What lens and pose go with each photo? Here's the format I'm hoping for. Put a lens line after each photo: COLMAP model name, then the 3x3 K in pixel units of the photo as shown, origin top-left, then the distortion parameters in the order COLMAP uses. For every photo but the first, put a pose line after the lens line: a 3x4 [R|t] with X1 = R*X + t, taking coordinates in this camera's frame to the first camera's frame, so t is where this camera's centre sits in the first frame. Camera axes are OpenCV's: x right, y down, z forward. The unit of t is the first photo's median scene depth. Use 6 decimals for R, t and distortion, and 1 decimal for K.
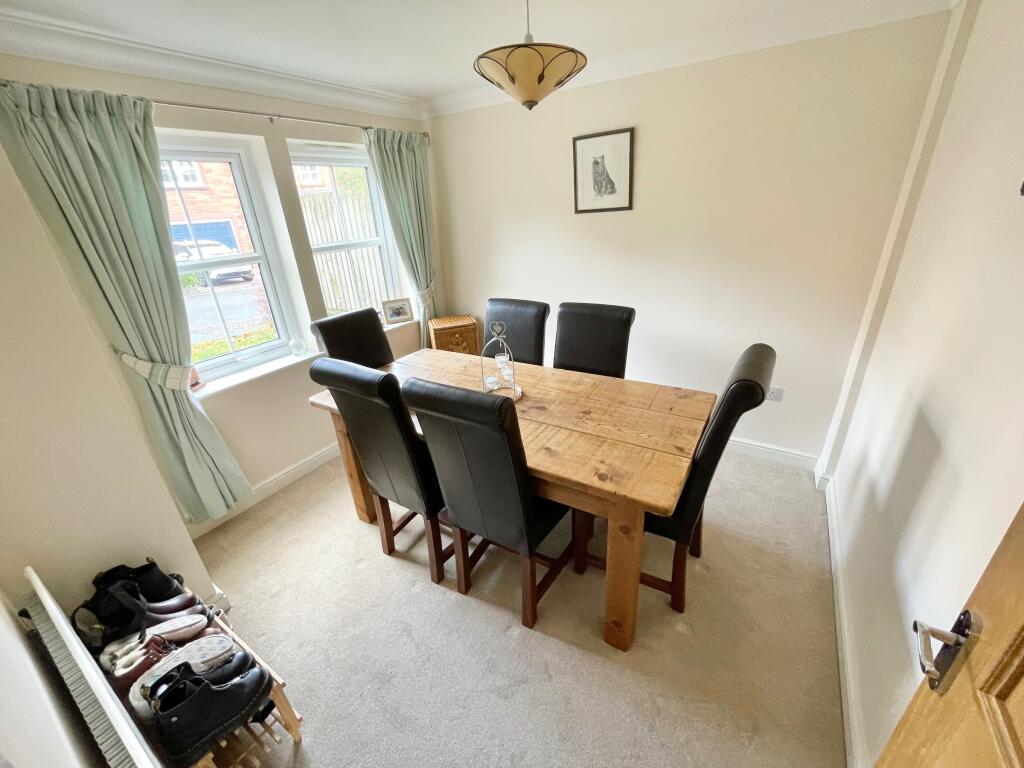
lens RADIAL K [[416.5, 0, 509.5], [0, 416.5, 384.1], [0, 0, 1]] dist [-0.003477, 0.000822]
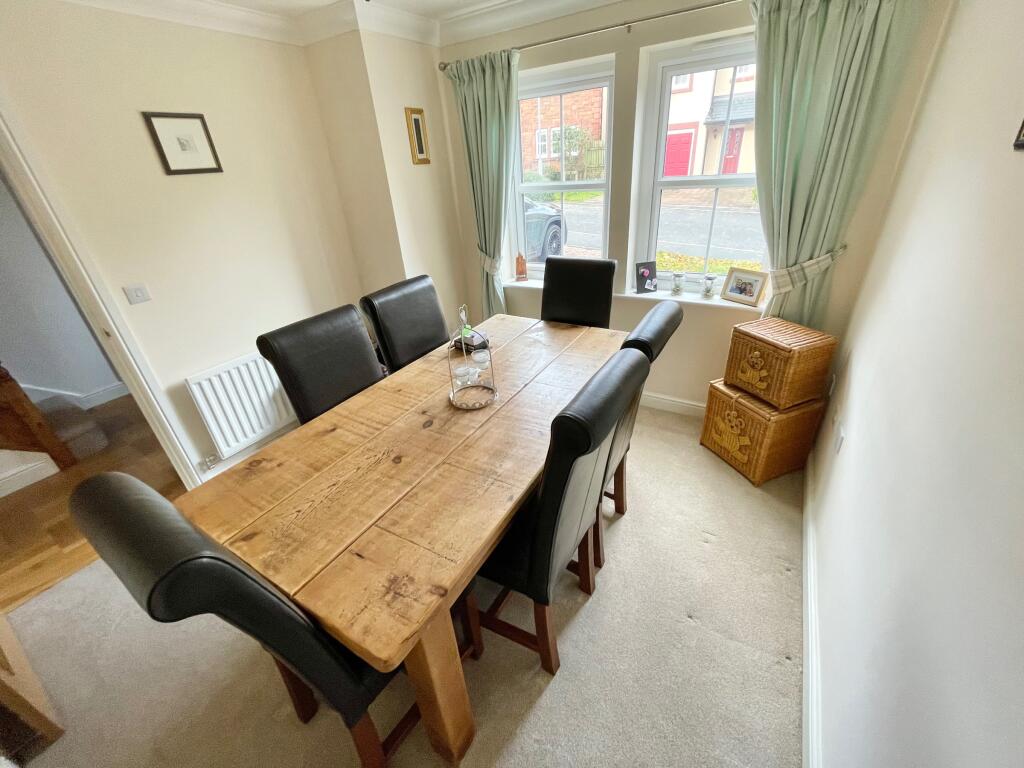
lens RADIAL K [[416.5, 0, 507.8], [0, 416.5, 385.7], [0, 0, 1]] dist [-0.003477, 0.000822]
pose [[0.021150, 0.513947, -0.857561, 1.215509], [-0.339855, 0.810370, 0.477283, -0.725443], [0.940240, 0.281352, 0.191807, 1.652225]]
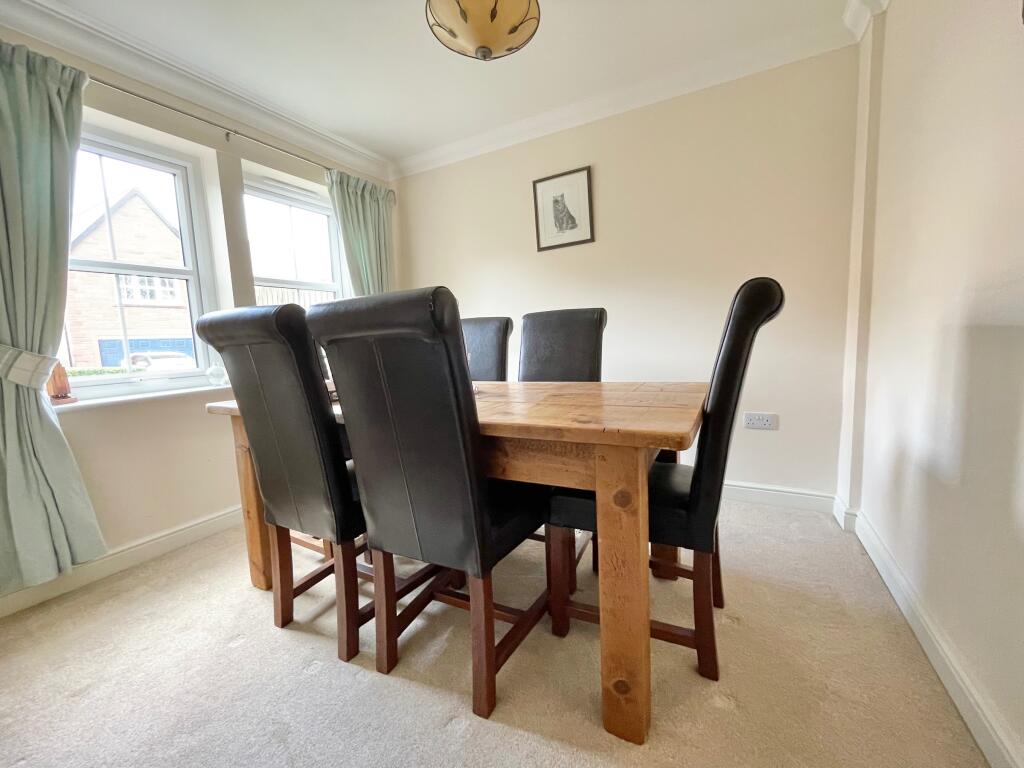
lens RADIAL K [[416.5, 0, 509.6], [0, 416.5, 383.9], [0, 0, 1]] dist [-0.003477, 0.000822]
pose [[0.997597, 0.006445, 0.068977, 0.031945], [0.014663, 0.953461, -0.301160, 0.238921], [-0.067708, 0.301448, 0.951076, 0.205958]]
